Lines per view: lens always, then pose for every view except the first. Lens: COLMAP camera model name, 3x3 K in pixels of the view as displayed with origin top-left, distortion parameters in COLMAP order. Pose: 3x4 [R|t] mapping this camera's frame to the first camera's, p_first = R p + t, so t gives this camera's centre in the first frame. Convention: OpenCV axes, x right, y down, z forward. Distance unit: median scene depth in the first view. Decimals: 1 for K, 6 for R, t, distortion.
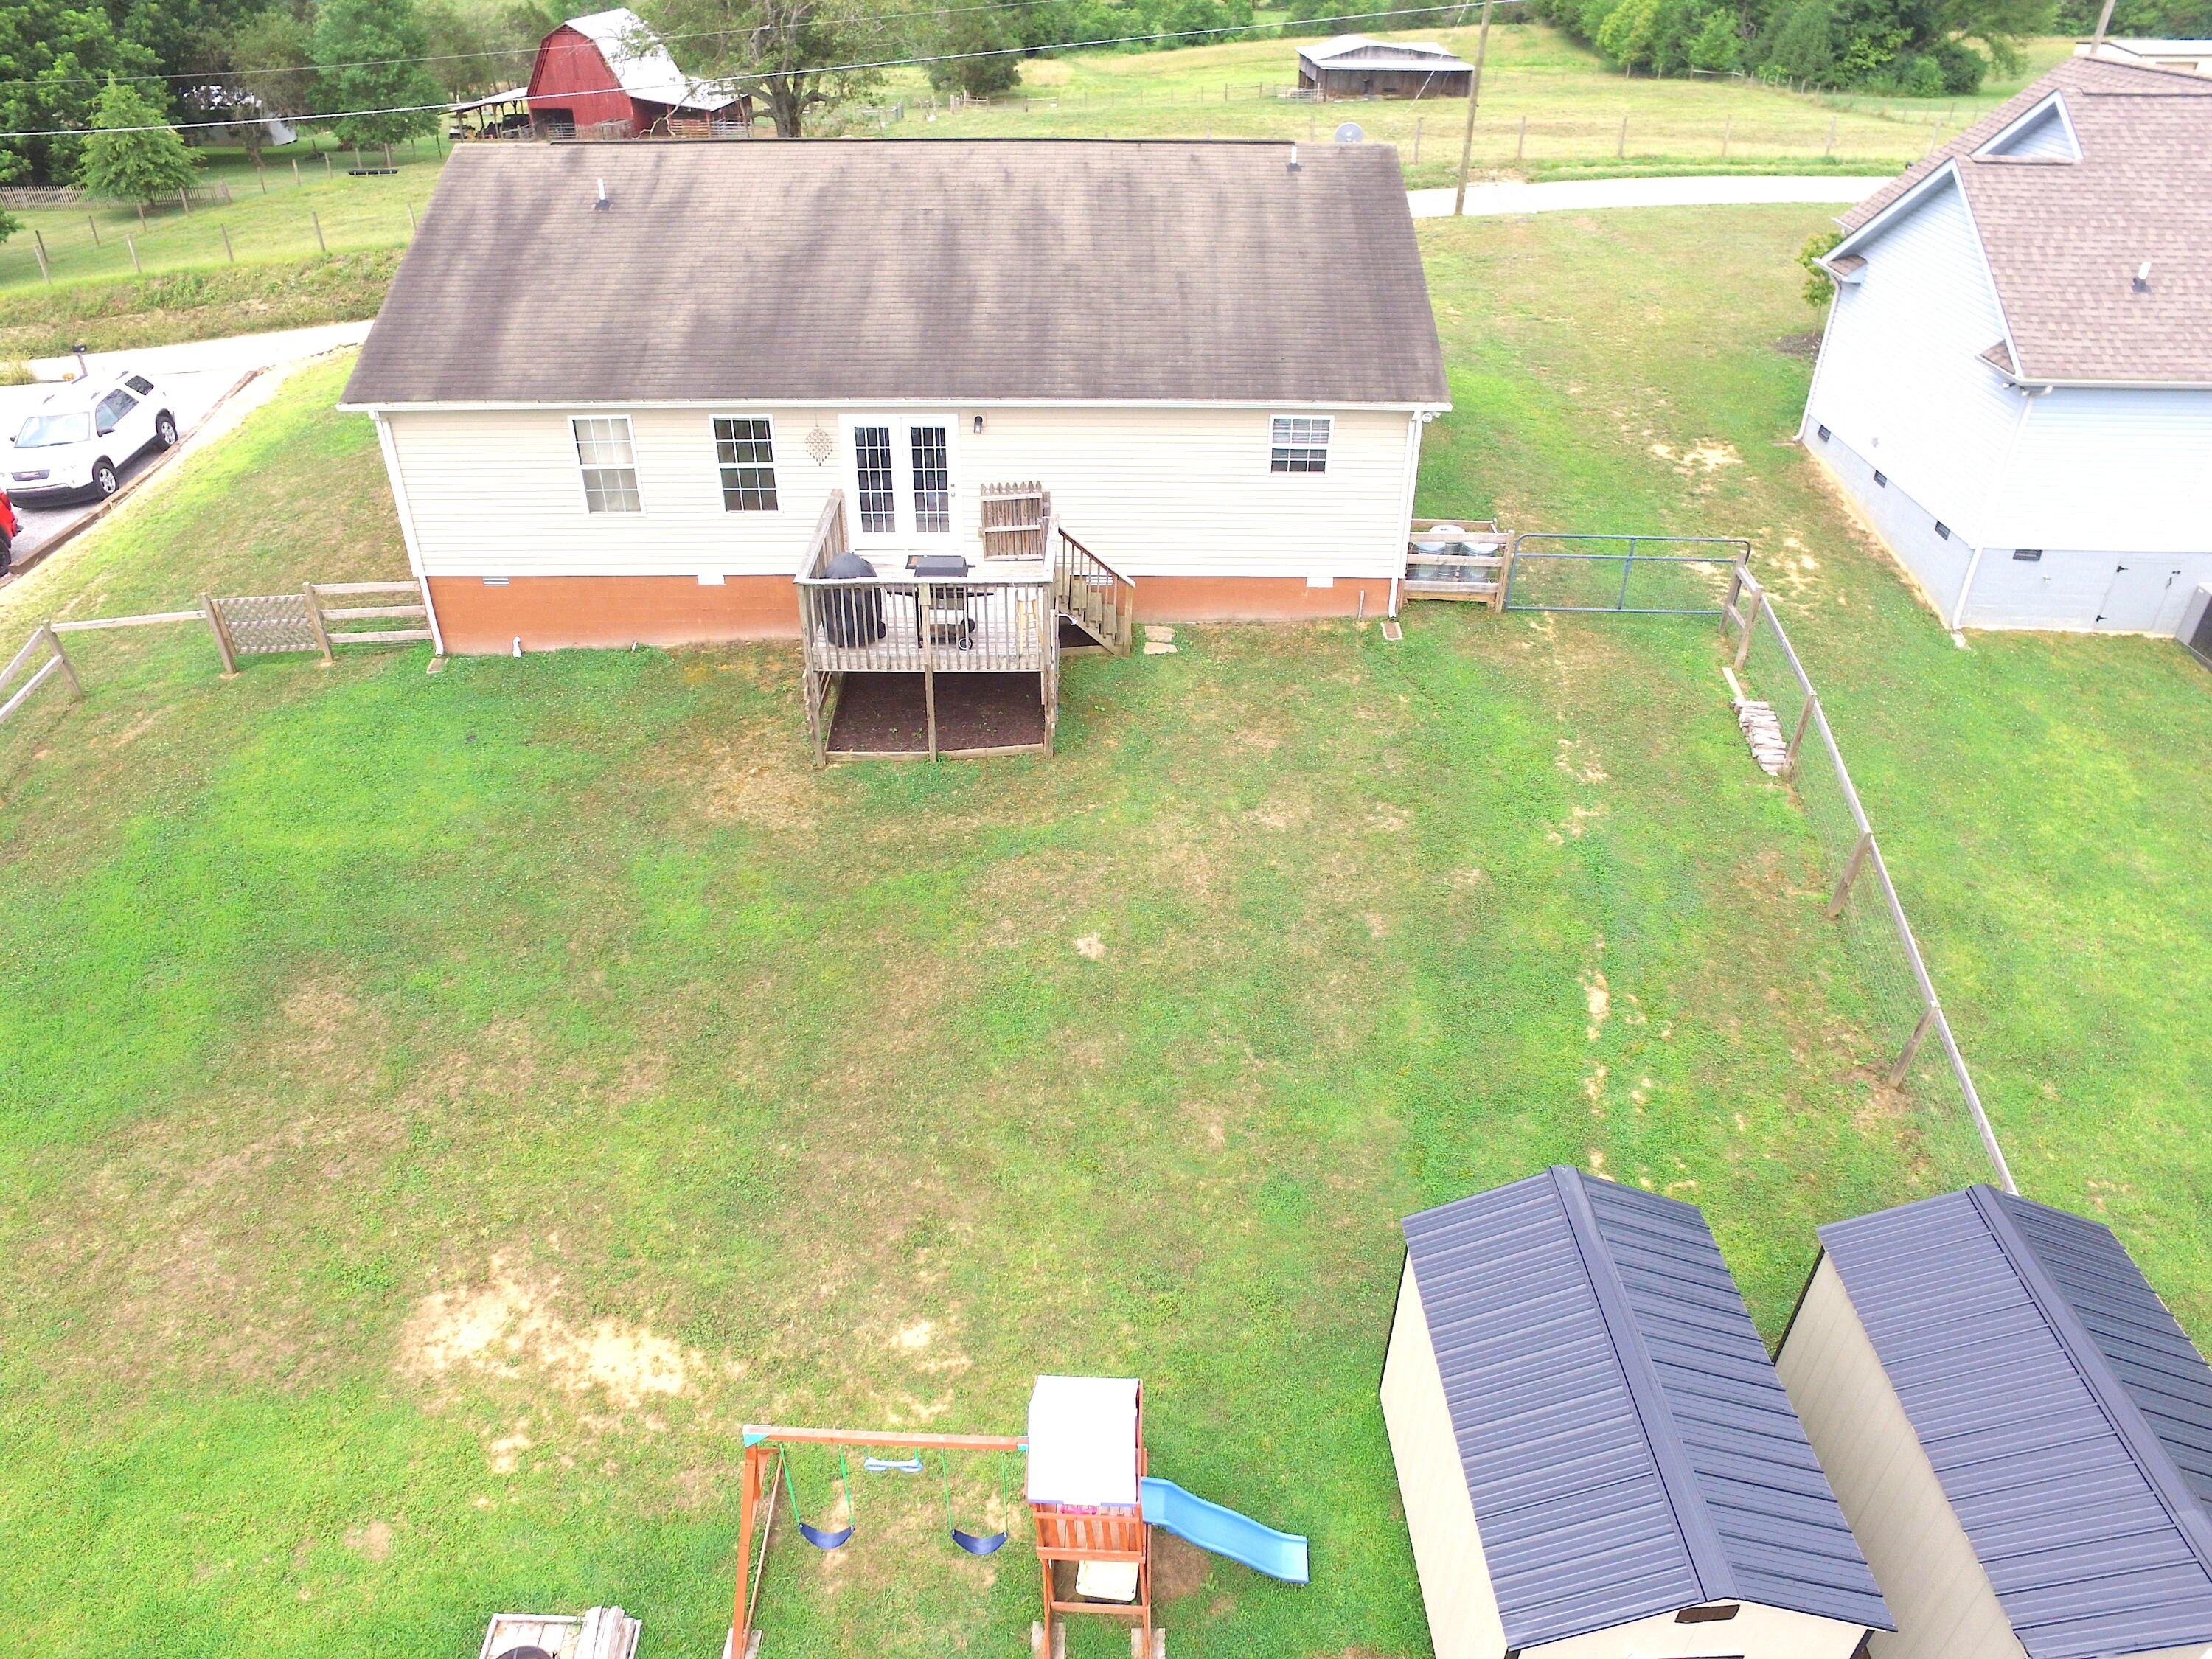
lens RADIAL K [[1484.9, 0, 1146.9], [0, 1484.9, 827.1], [0, 0, 1]] dist [-0.127175, 0.107725]
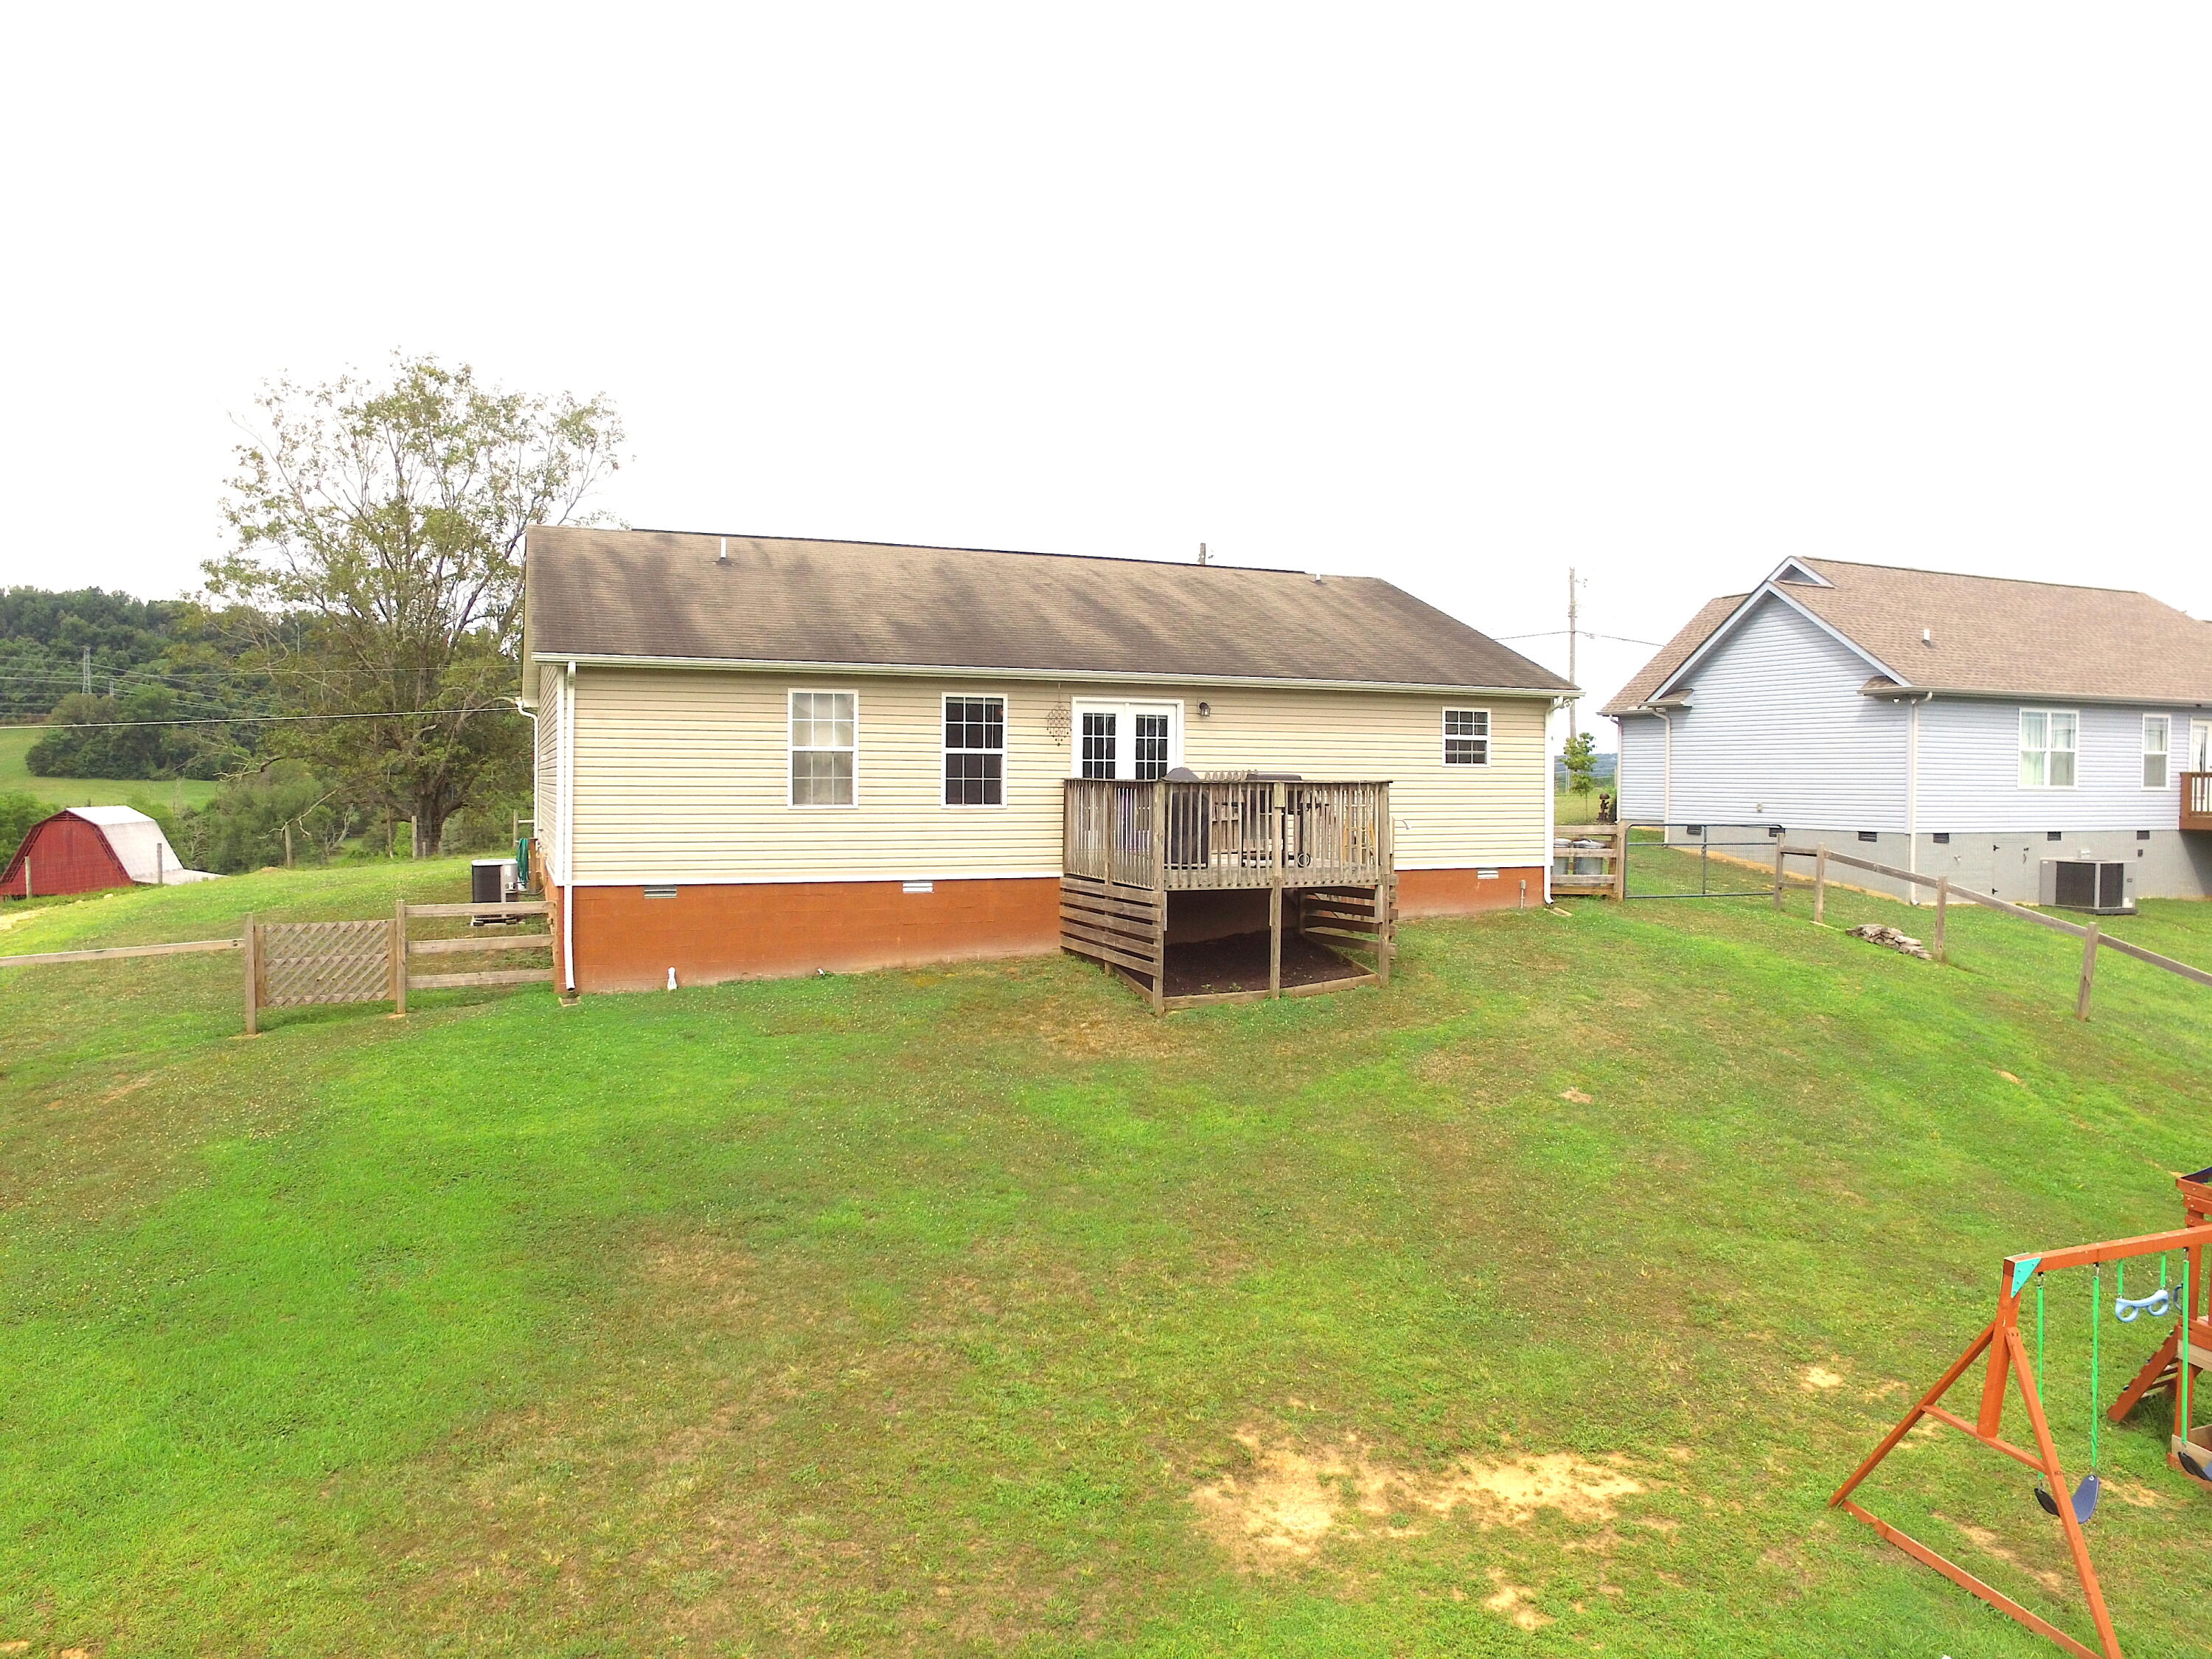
lens RADIAL K [[1484.9, 0, 1146.9], [0, 1484.9, 827.1], [0, 0, 1]] dist [-0.127175, 0.107725]
pose [[0.921280, -0.022521, 0.388247, -0.539899], [0.226956, 0.841824, -0.489718, 0.277191], [-0.315807, 0.539282, 0.780667, 0.261629]]
